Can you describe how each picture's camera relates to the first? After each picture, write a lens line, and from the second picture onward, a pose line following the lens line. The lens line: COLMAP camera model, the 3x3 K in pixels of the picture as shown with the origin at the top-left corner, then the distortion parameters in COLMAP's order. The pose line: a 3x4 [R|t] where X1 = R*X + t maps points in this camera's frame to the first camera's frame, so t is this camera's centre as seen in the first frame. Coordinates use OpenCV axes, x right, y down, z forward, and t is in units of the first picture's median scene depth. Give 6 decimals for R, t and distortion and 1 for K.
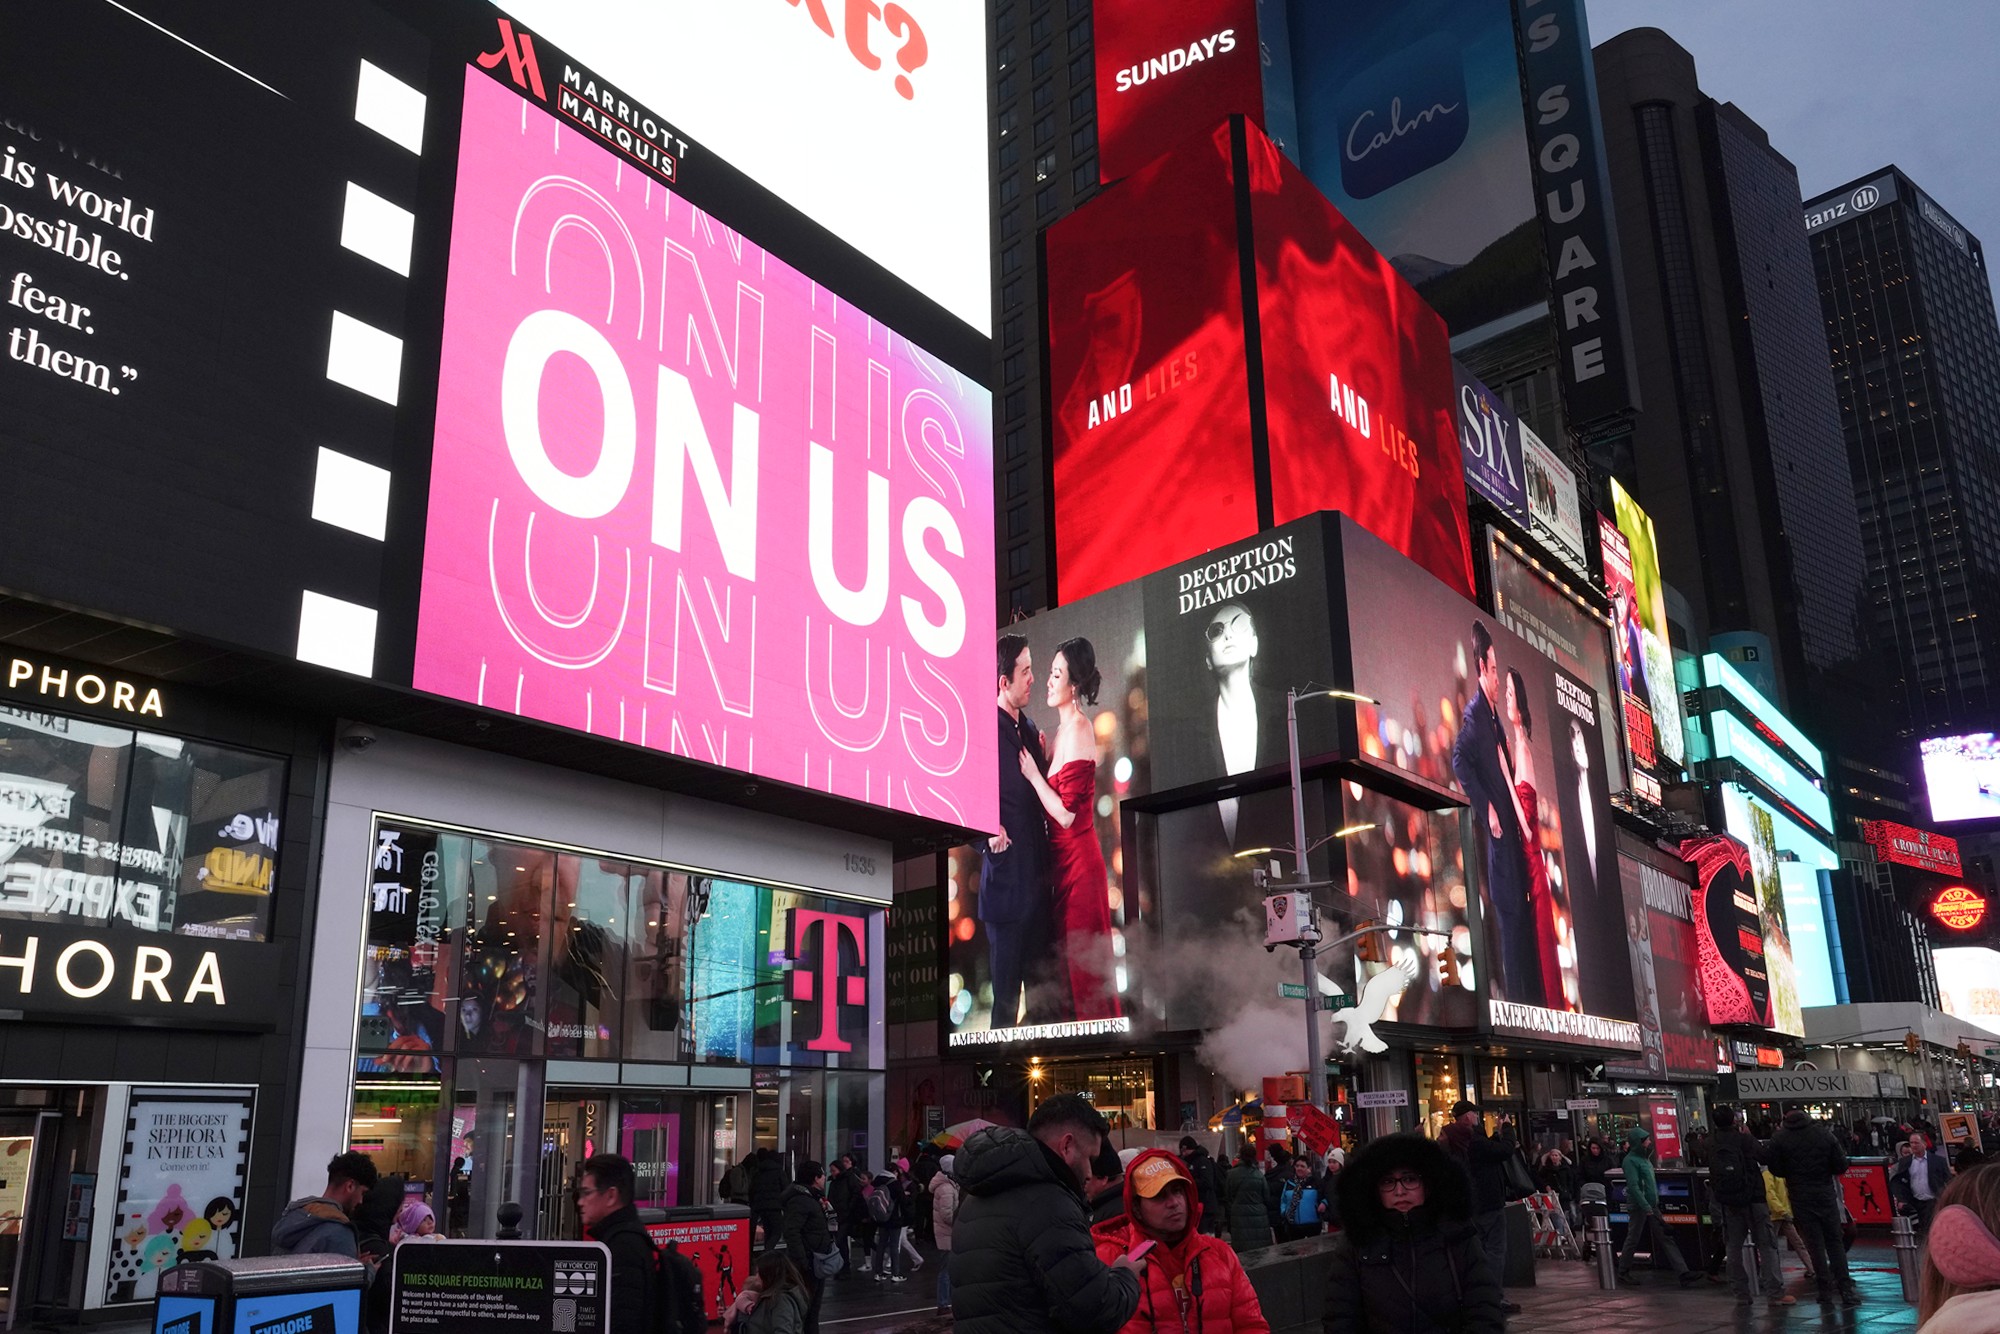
lens RADIAL K [[1609.9, 0, 992.5], [0, 1609.9, 674.8], [0, 0, 1]] dist [-0.015890, 0.007735]
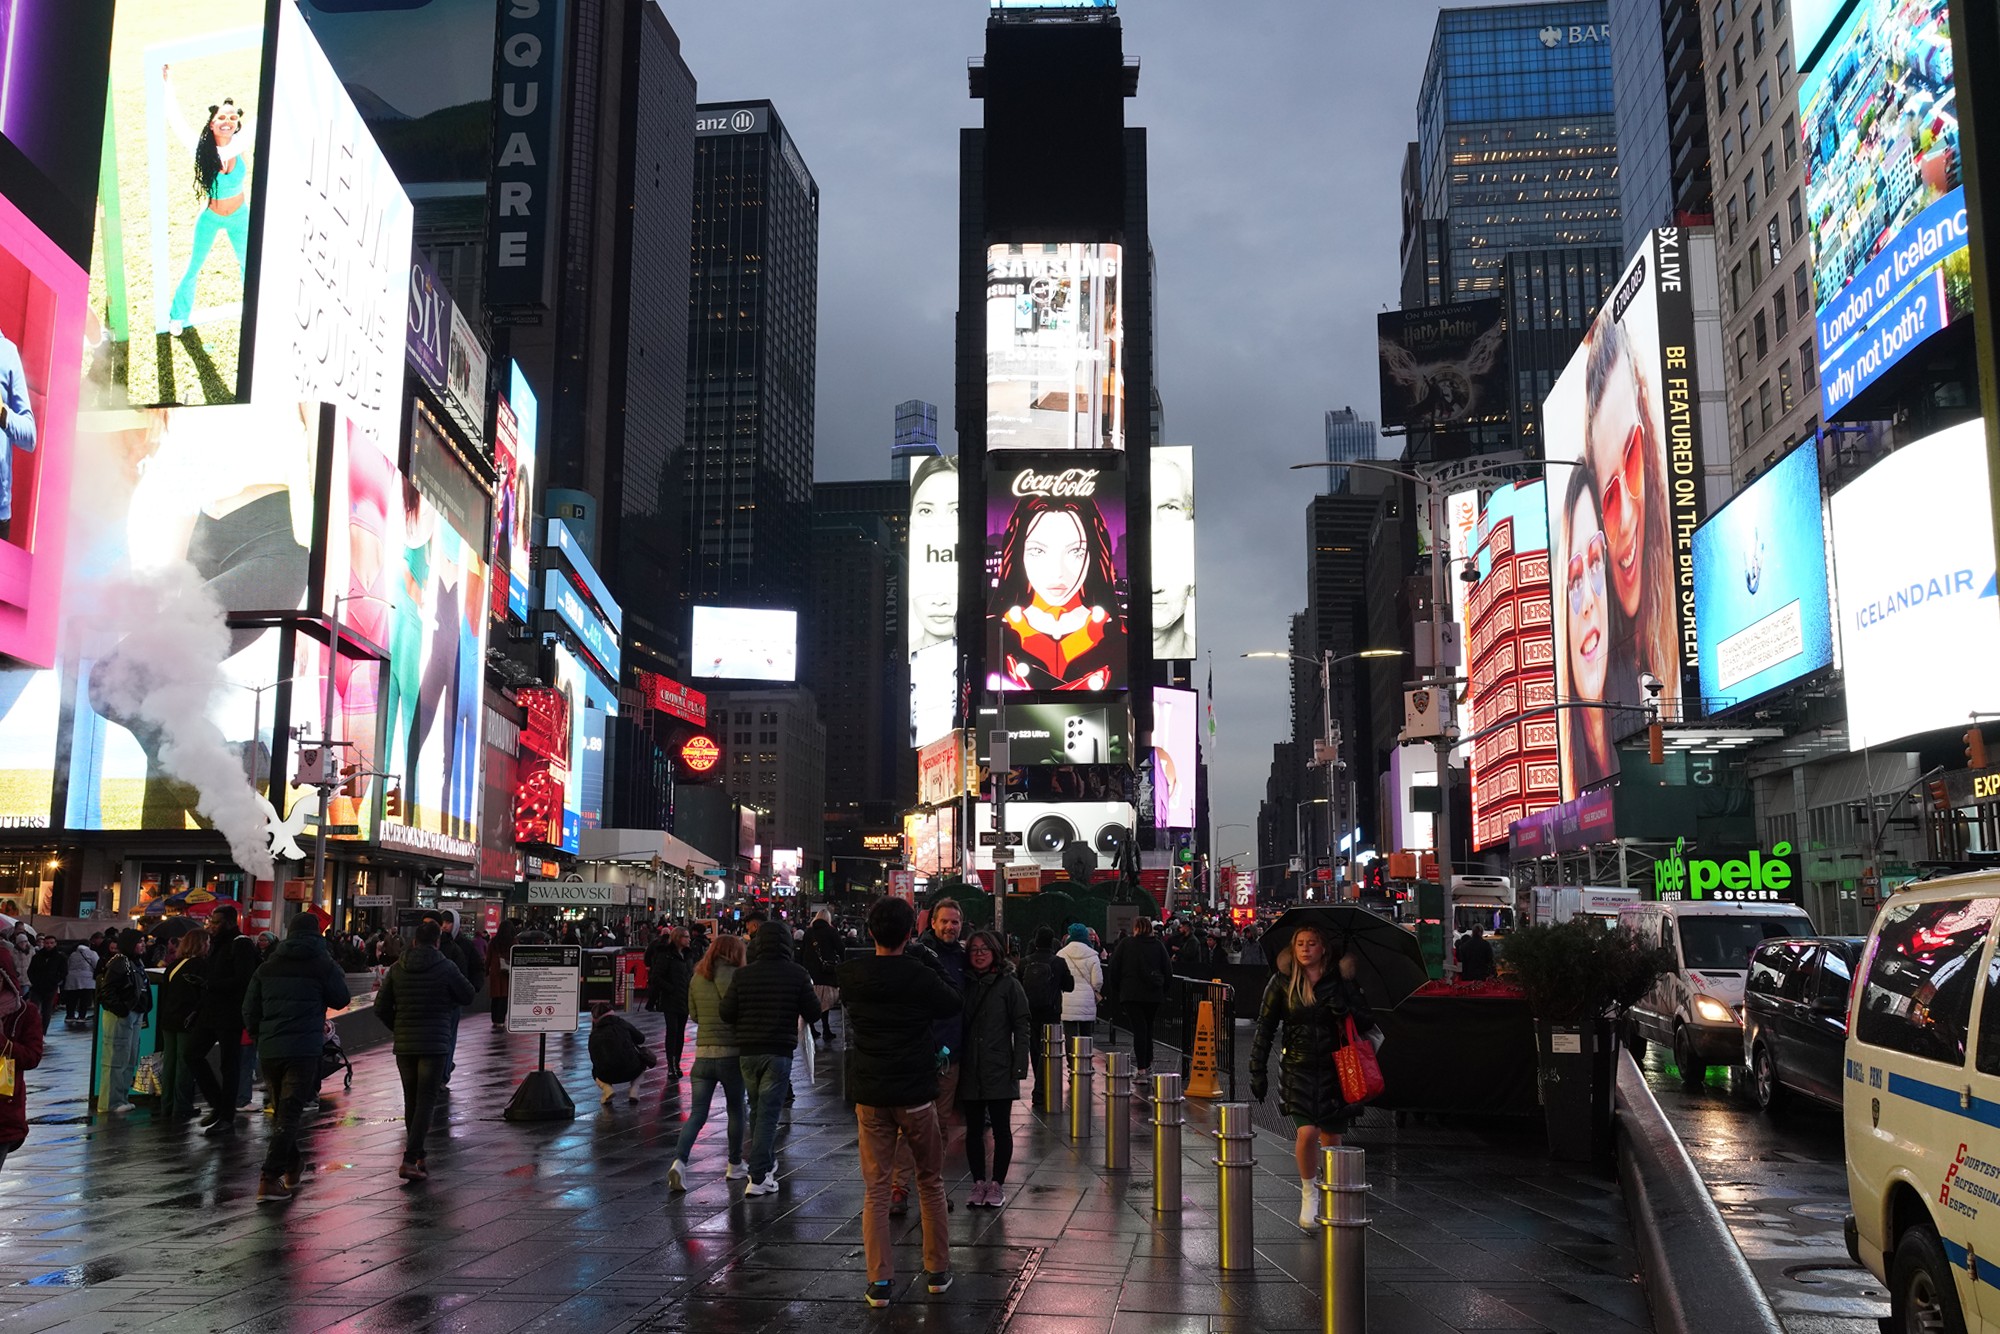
lens RADIAL K [[1609.9, 0, 992.5], [0, 1609.9, 674.8], [0, 0, 1]] dist [-0.015890, 0.007735]
pose [[0.744551, 0.120041, 0.656684, -0.075293], [-0.198705, 0.978963, 0.046340, -0.025840], [-0.637307, -0.164988, 0.752741, -0.093773]]
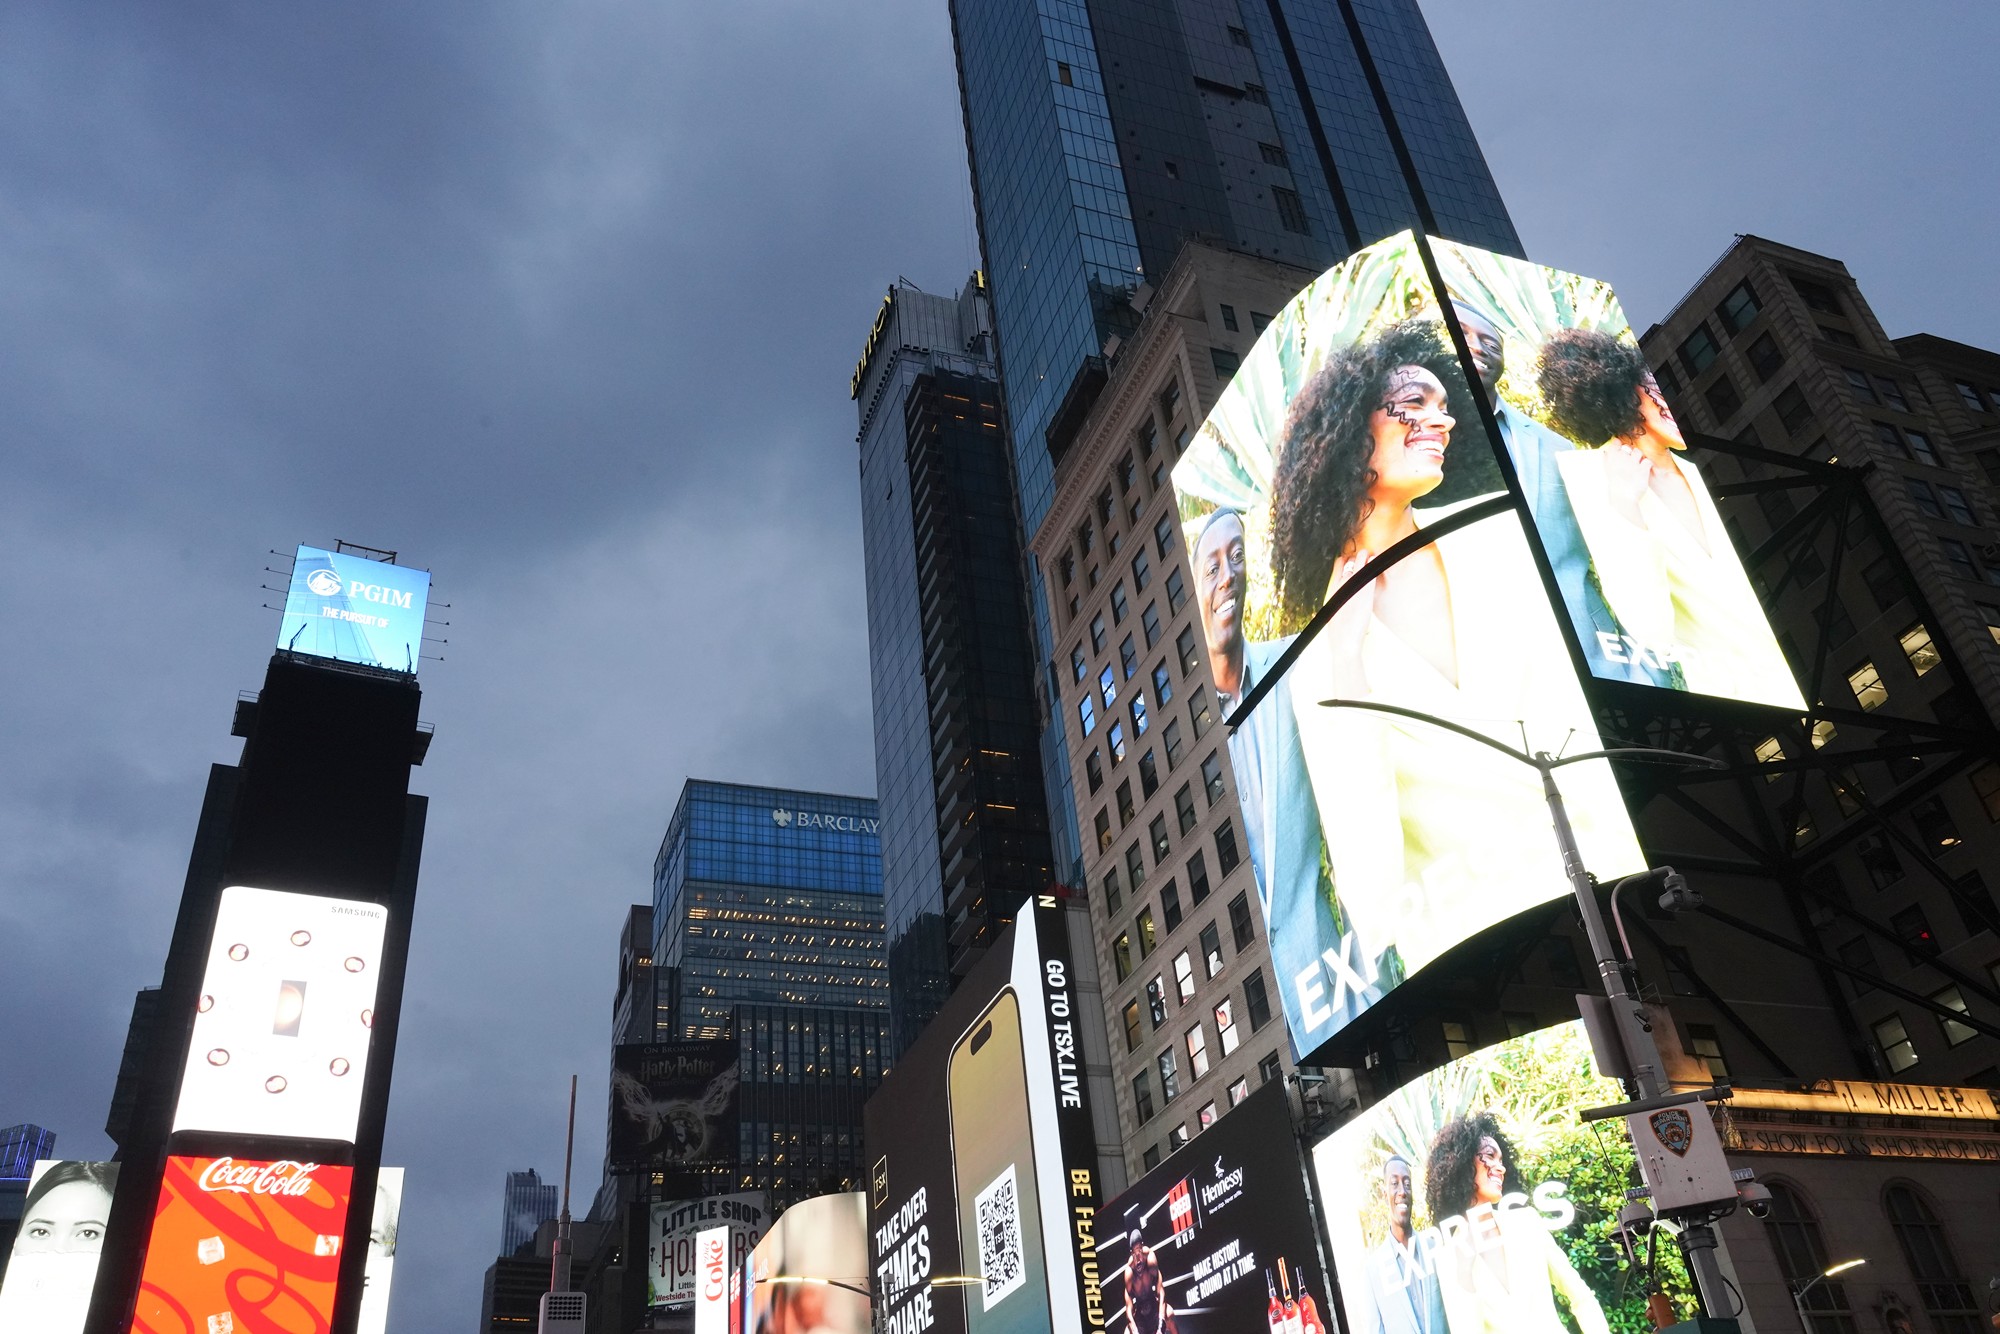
lens RADIAL K [[1564.9, 0, 993.4], [0, 1564.9, 675.8], [0, 0, 1]] dist [-0.011656, 0.010409]
pose [[0.345370, 0.522601, 0.779492, 0.013351], [-0.177661, 0.851991, -0.492491, 0.016230], [-0.921497, 0.031606, 0.387098, 0.056351]]
